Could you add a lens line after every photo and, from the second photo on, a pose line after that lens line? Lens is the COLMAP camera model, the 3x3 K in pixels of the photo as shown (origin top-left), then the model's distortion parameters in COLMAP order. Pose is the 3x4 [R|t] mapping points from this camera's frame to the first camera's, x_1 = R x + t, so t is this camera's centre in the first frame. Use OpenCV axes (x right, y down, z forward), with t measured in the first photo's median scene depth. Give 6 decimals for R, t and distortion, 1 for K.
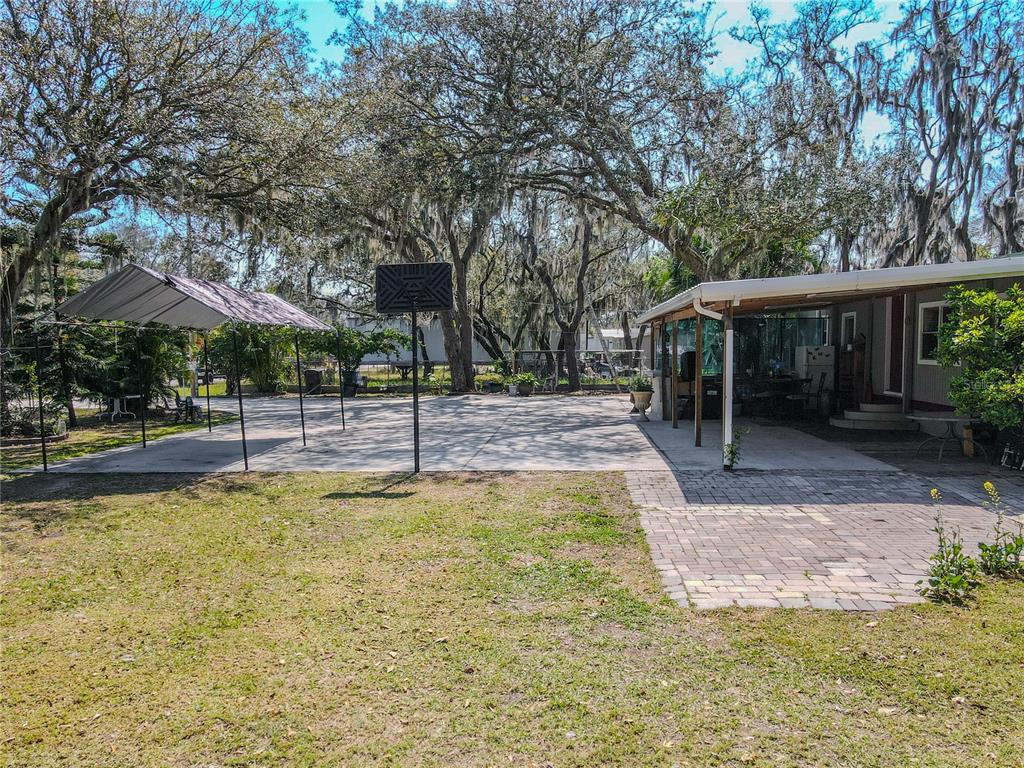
lens RADIAL K [[822.3, 0, 509.0], [0, 822.3, 394.6], [0, 0, 1]] dist [0.031333, -0.000085]
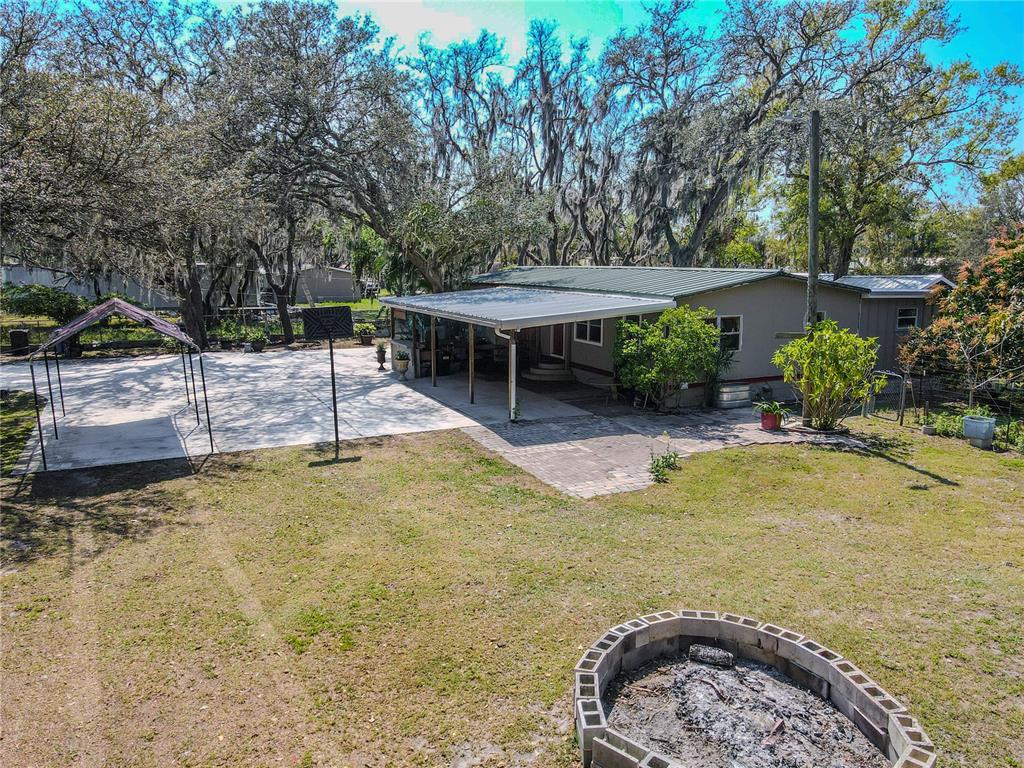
lens RADIAL K [[759.7, 0, 510.9], [0, 759.7, 383.4], [0, 0, 1]] dist [0.042315, -0.020915]
pose [[0.878071, -0.070432, 0.473319, -0.356967], [0.023800, 0.994313, 0.103805, -0.113637], [-0.477938, -0.079883, 0.874754, -0.300375]]
